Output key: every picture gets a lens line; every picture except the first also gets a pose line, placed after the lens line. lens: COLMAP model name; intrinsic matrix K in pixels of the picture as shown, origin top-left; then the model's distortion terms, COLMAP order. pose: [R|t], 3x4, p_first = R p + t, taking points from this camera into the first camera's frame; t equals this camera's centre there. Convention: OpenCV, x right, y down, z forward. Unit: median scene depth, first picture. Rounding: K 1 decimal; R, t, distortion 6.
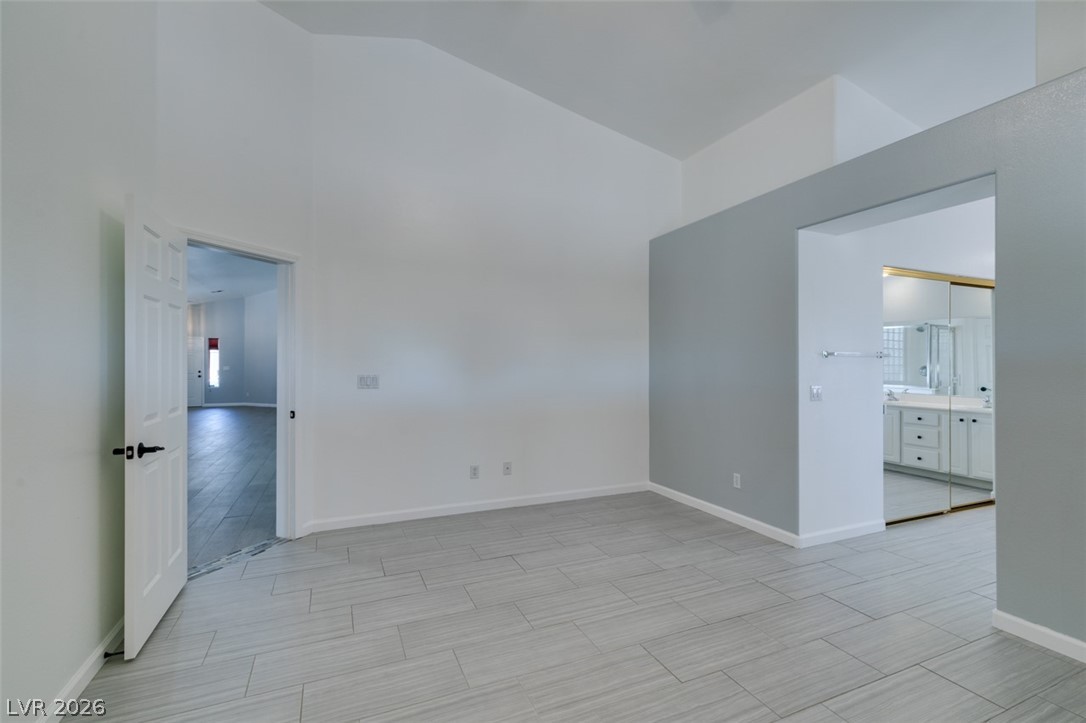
lens RADIAL K [[486.2, 0, 537.1], [0, 486.2, 362.5], [0, 0, 1]] dist [0.008934, -0.002230]
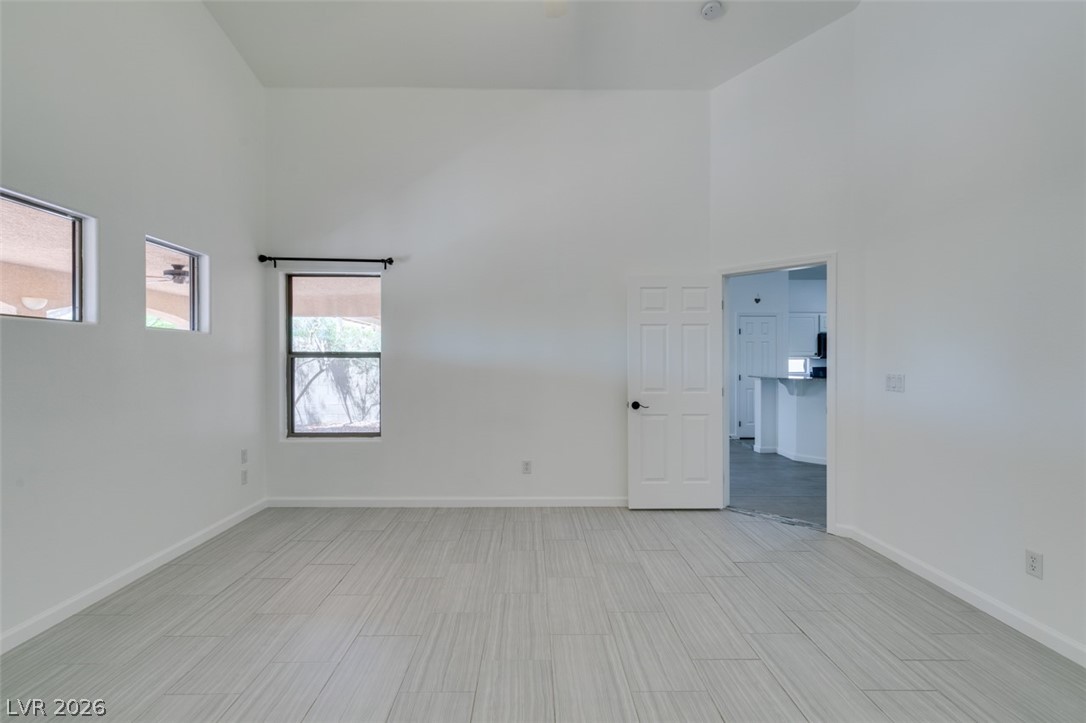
lens RADIAL K [[486.2, 0, 541.9], [0, 486.2, 363.5], [0, 0, 1]] dist [0.008934, -0.002230]
pose [[-0.374325, 0.004006, -0.927289, 0.659864], [0.004134, 0.999988, 0.002651, 0.003308], [0.927288, -0.002842, -0.374337, 0.815300]]
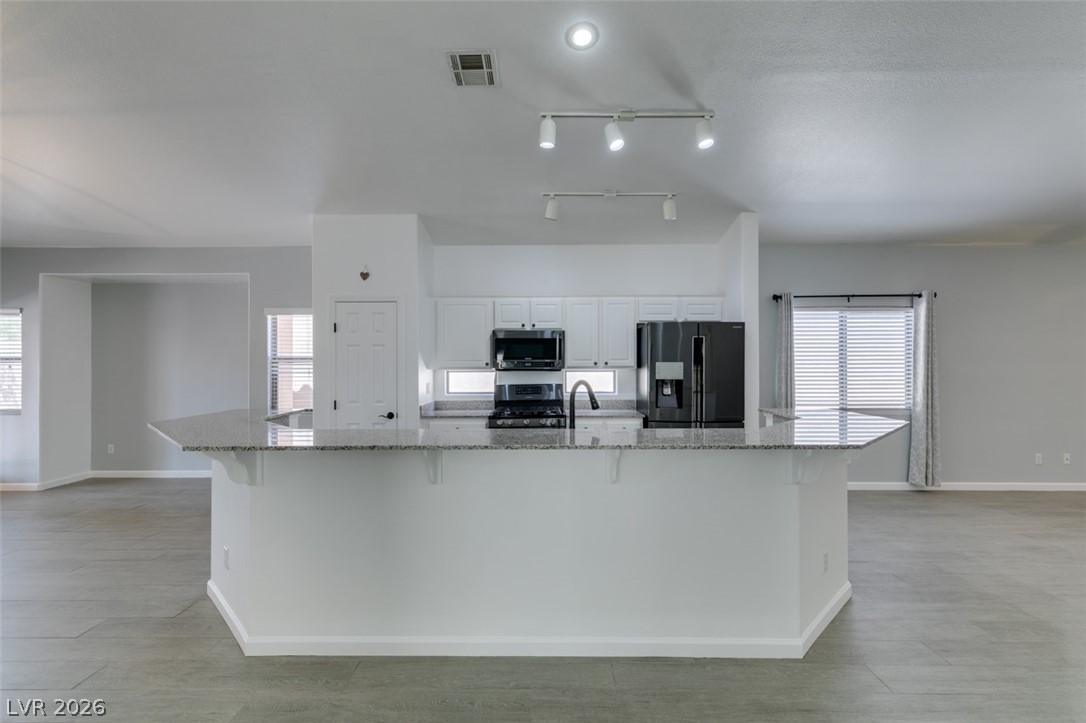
lens RADIAL K [[486.2, 0, 540.9], [0, 486.2, 361.7], [0, 0, 1]] dist [0.008934, -0.002230]
pose [[-0.394354, 0.002657, -0.918955, -0.748811], [0.004461, 0.999990, 0.000977, -0.038532], [0.918948, -0.003714, -0.394362, 1.864091]]
